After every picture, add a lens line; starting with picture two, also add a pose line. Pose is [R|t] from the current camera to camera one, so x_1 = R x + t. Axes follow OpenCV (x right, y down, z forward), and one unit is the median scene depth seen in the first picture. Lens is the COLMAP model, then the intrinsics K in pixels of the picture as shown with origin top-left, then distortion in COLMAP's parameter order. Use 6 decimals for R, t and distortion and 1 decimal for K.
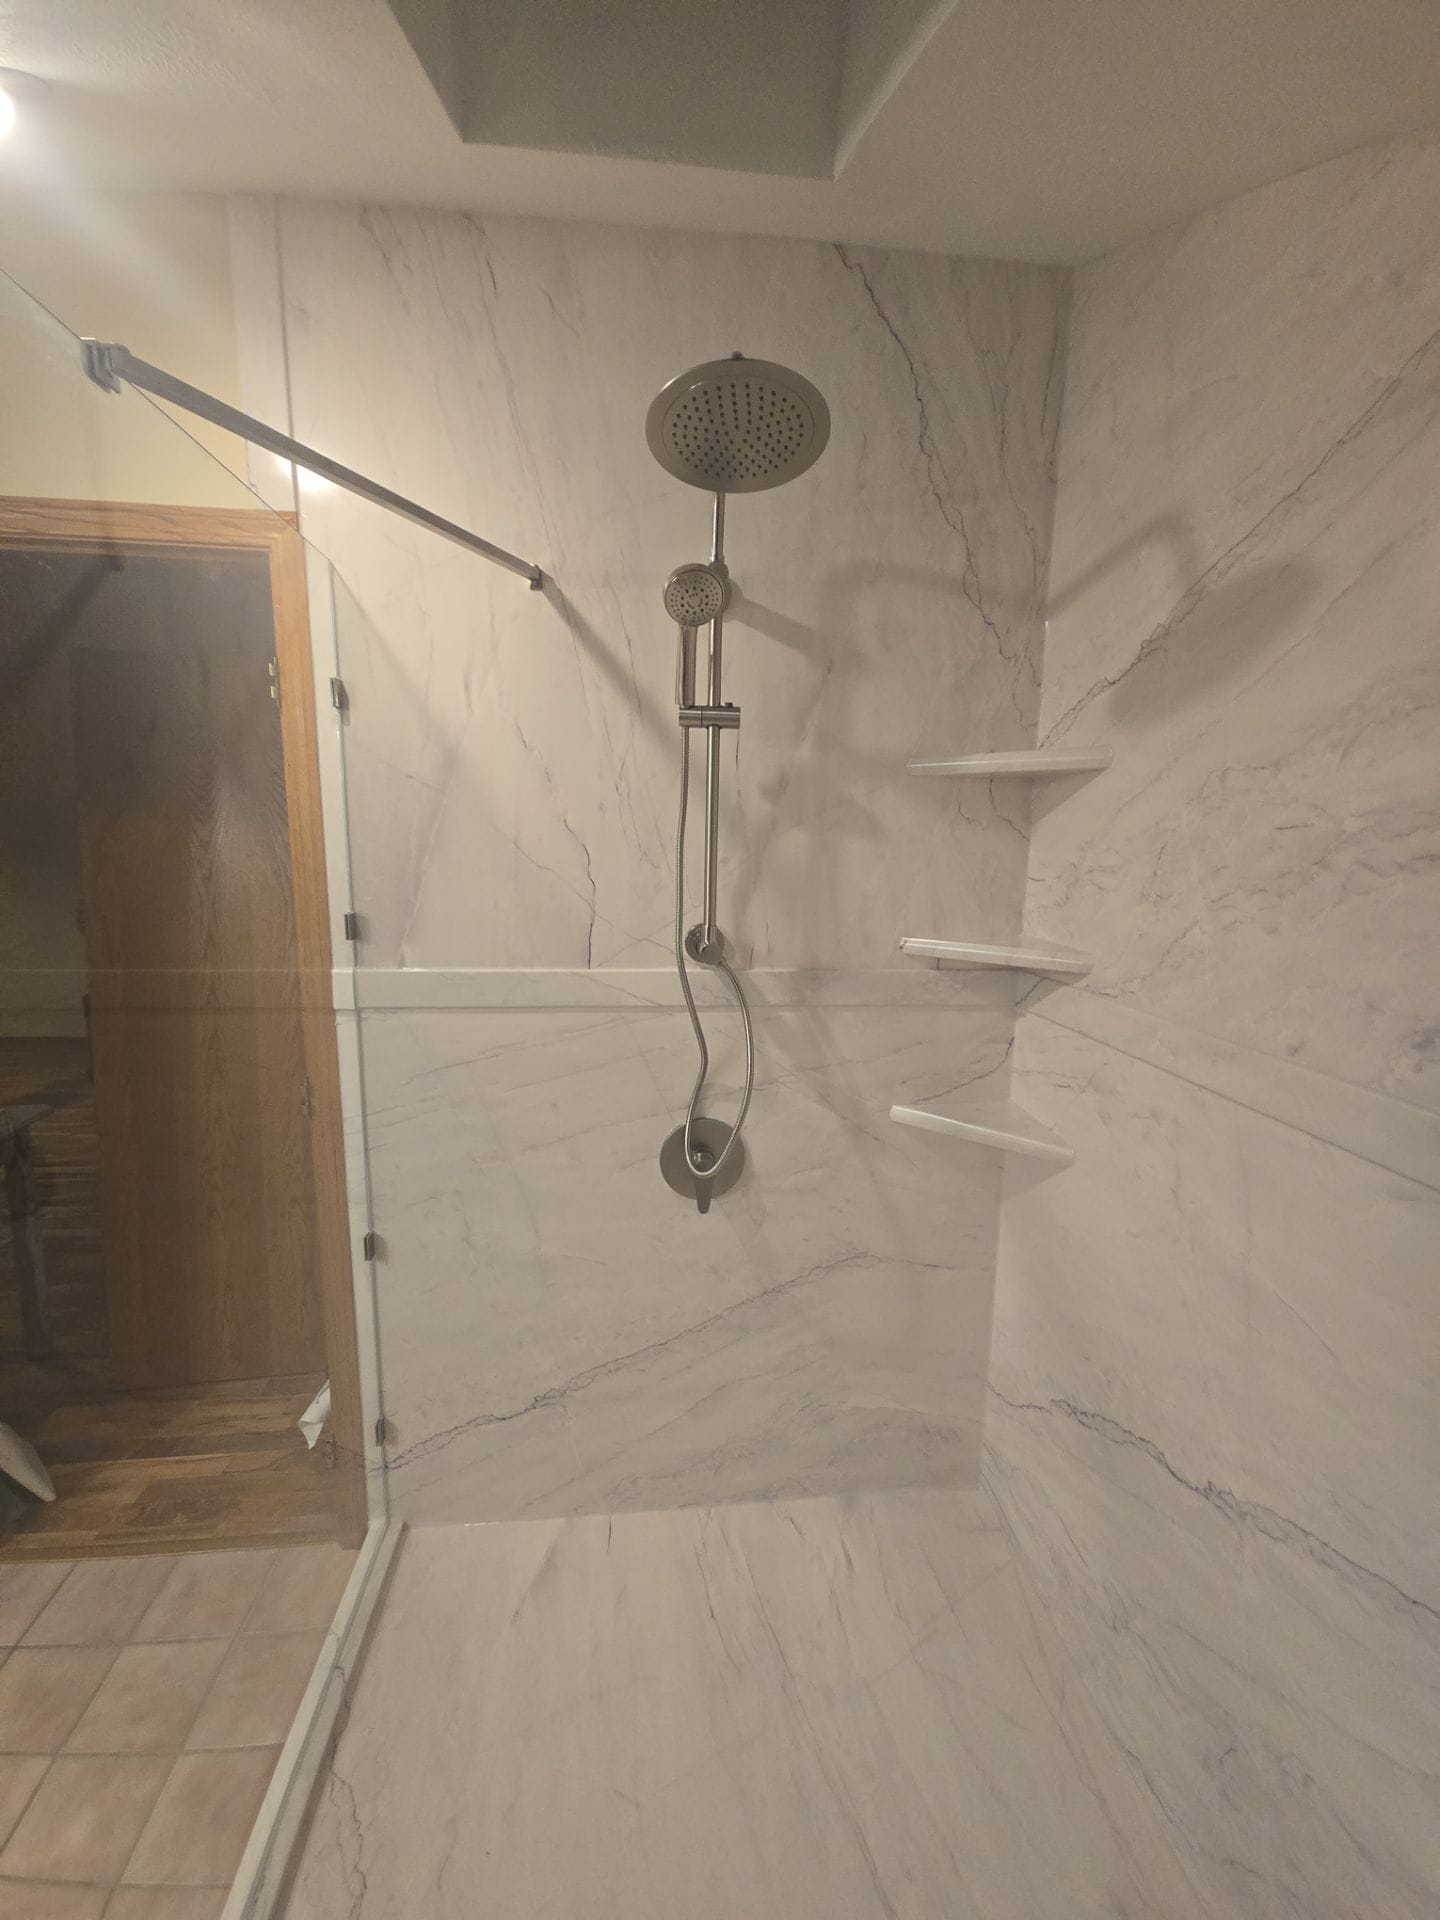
lens RADIAL K [[772.1, 0, 722.7], [0, 772.1, 962.9], [0, 0, 1]] dist [0.017089, -0.014293]
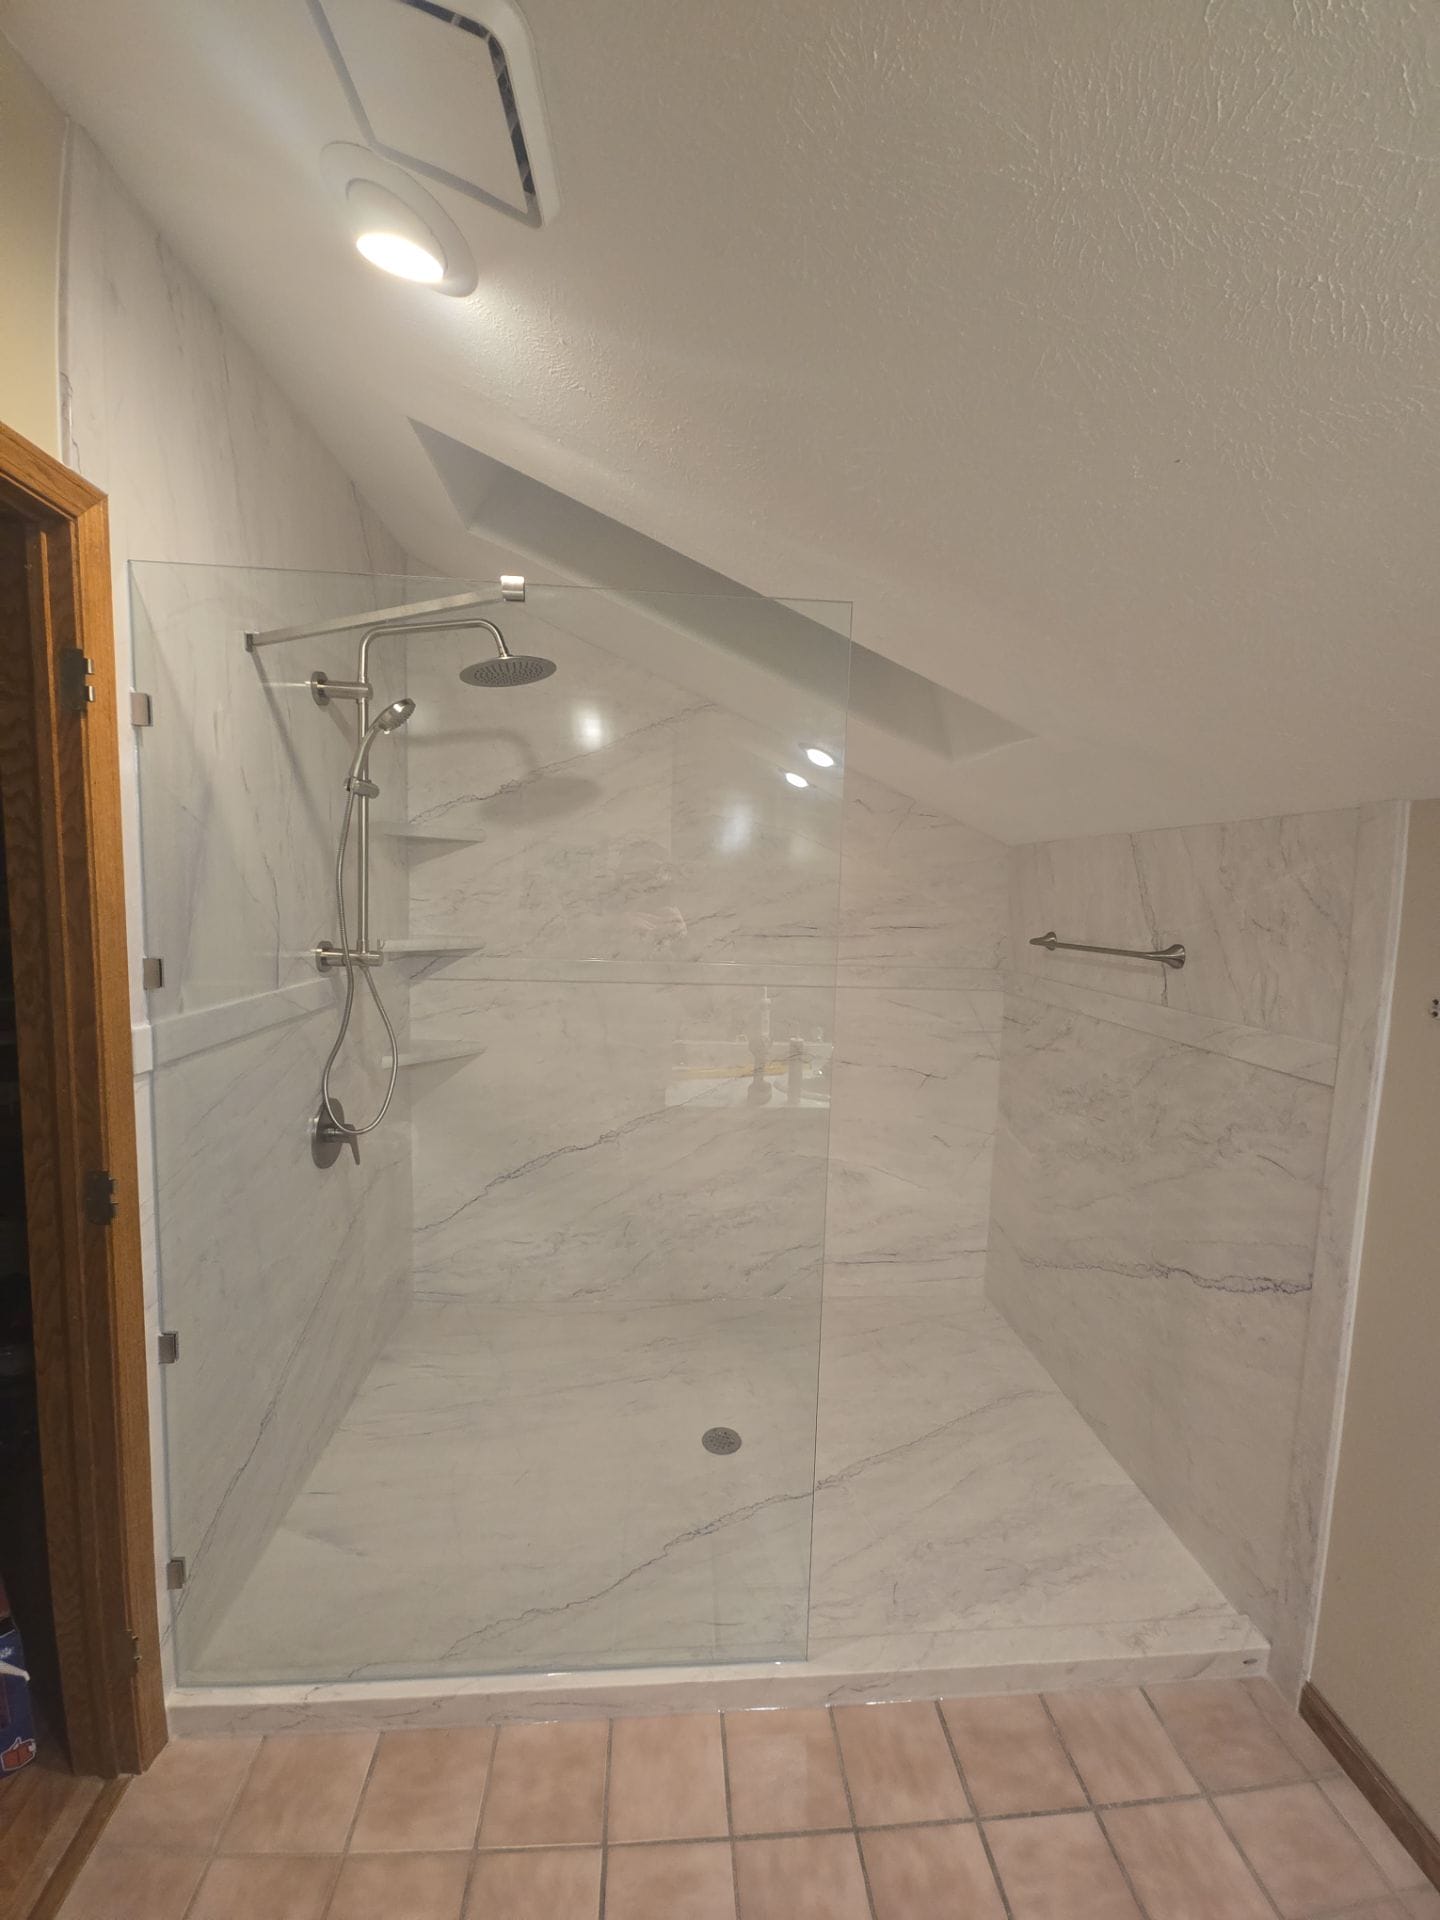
lens RADIAL K [[772.1, 0, 722.7], [0, 772.1, 962.9], [0, 0, 1]] dist [0.017089, -0.014293]
pose [[0.024557, -0.106633, 0.993995, -1.374069], [0.129126, 0.986304, 0.102618, -0.066789], [-0.991324, 0.125831, 0.037990, 0.340083]]
